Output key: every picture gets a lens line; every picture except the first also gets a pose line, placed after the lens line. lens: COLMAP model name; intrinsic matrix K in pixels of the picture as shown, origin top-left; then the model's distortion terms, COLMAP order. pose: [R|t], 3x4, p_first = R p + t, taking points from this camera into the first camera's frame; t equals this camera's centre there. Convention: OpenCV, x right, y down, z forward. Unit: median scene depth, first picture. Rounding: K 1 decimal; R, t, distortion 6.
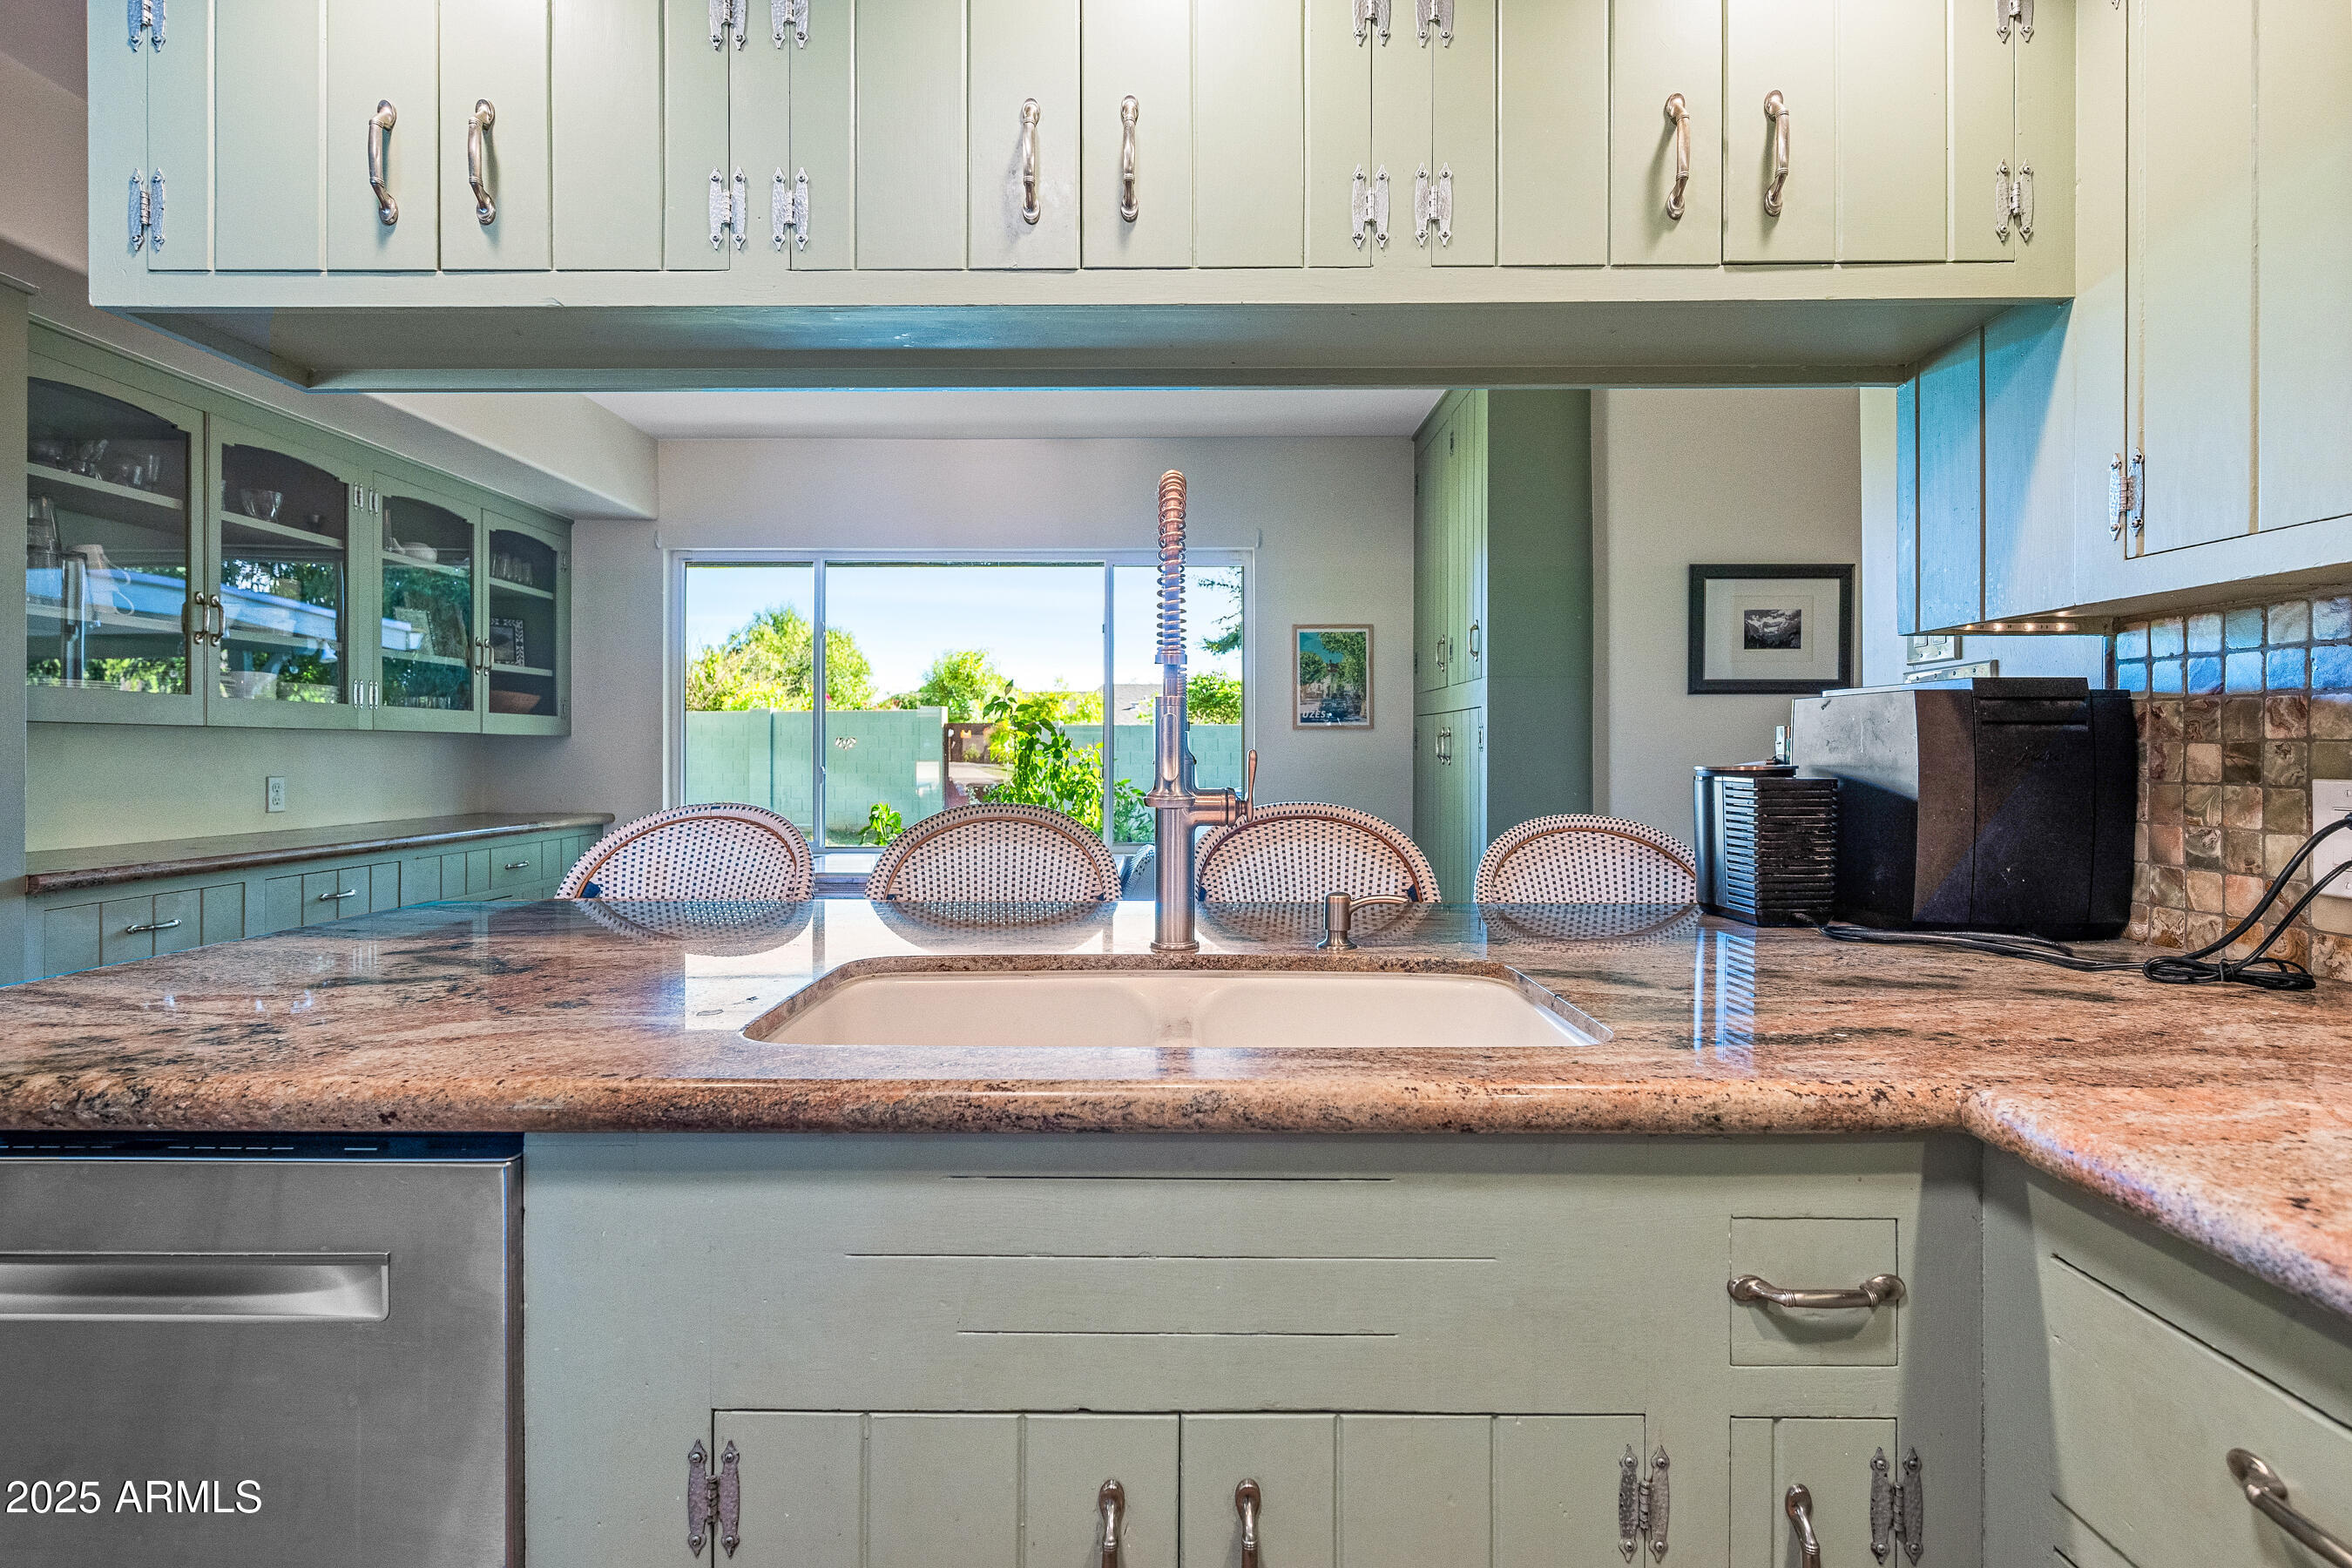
lens RADIAL K [[1146.1, 0, 1174.3], [0, 1146.1, 765.2], [0, 0, 1]] dist [0.000443, -0.000119]
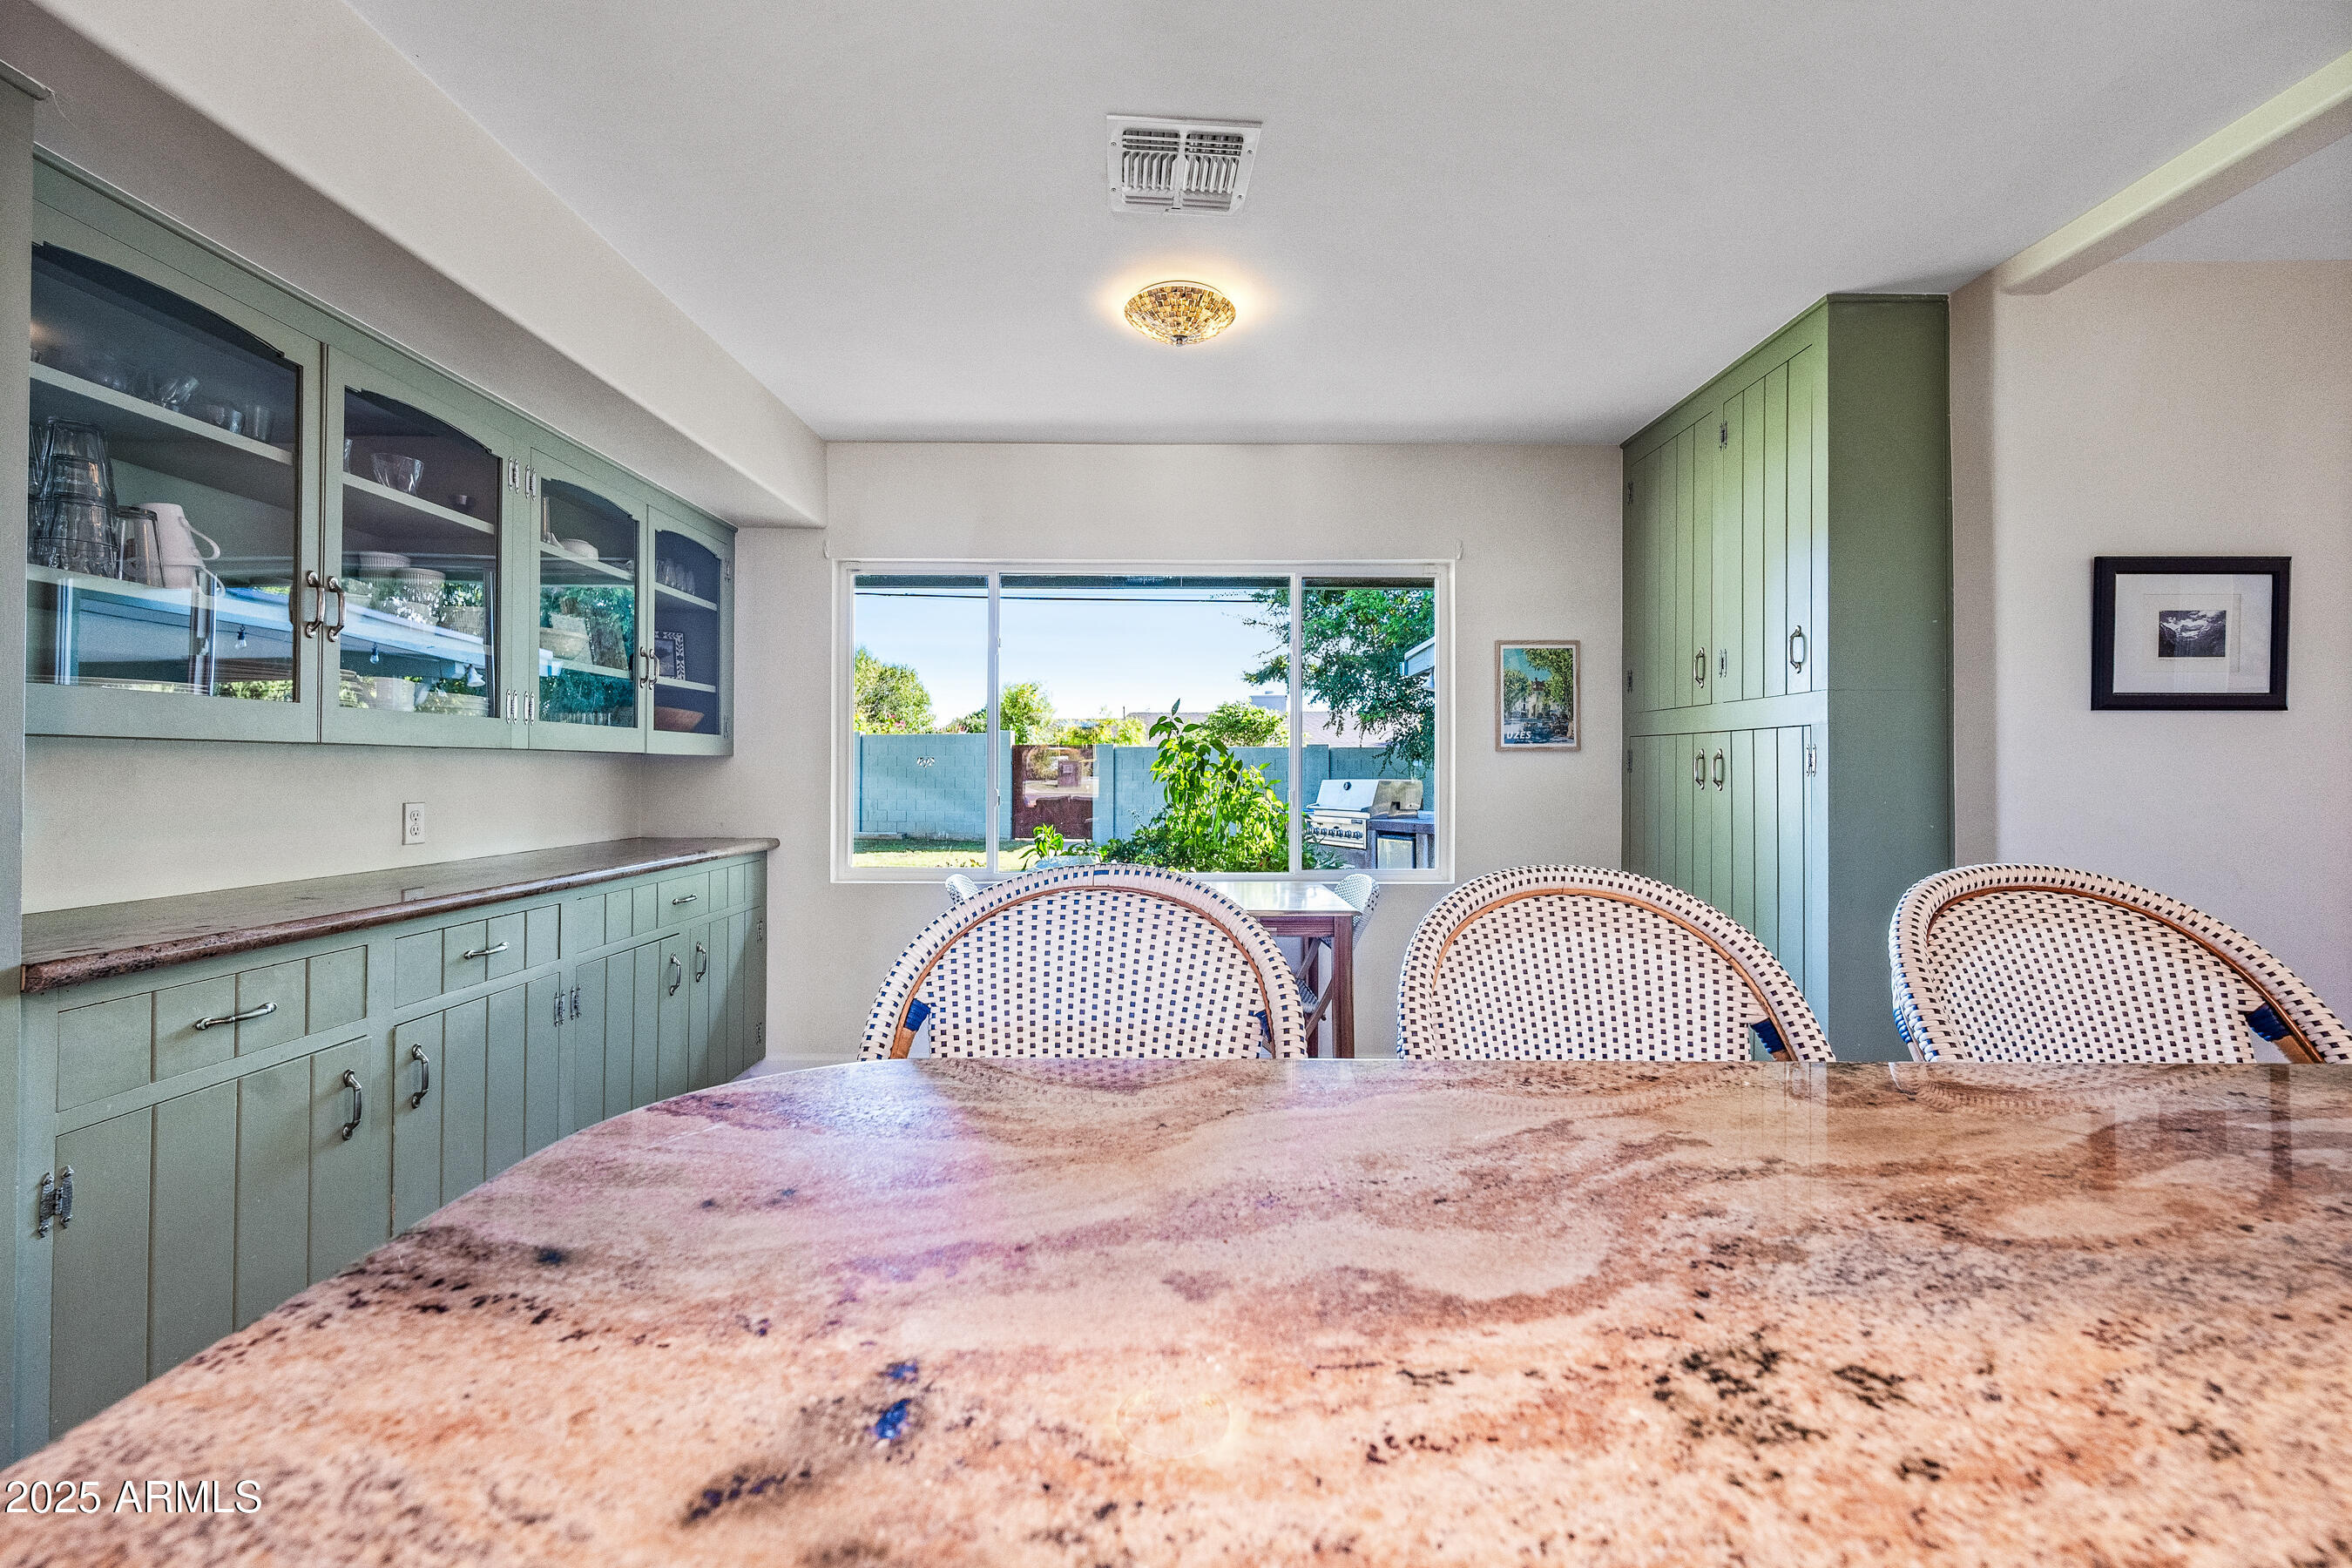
lens RADIAL K [[933.7, 0, 1174.7], [0, 933.7, 774.9], [0, 0, 1]] dist [-0.000343, 0.000105]
pose [[0.999960, 0.001952, 0.008775, -0.188133], [-0.001902, 0.999982, -0.005704, -0.006941], [-0.008786, 0.005687, 0.999945, 0.252222]]
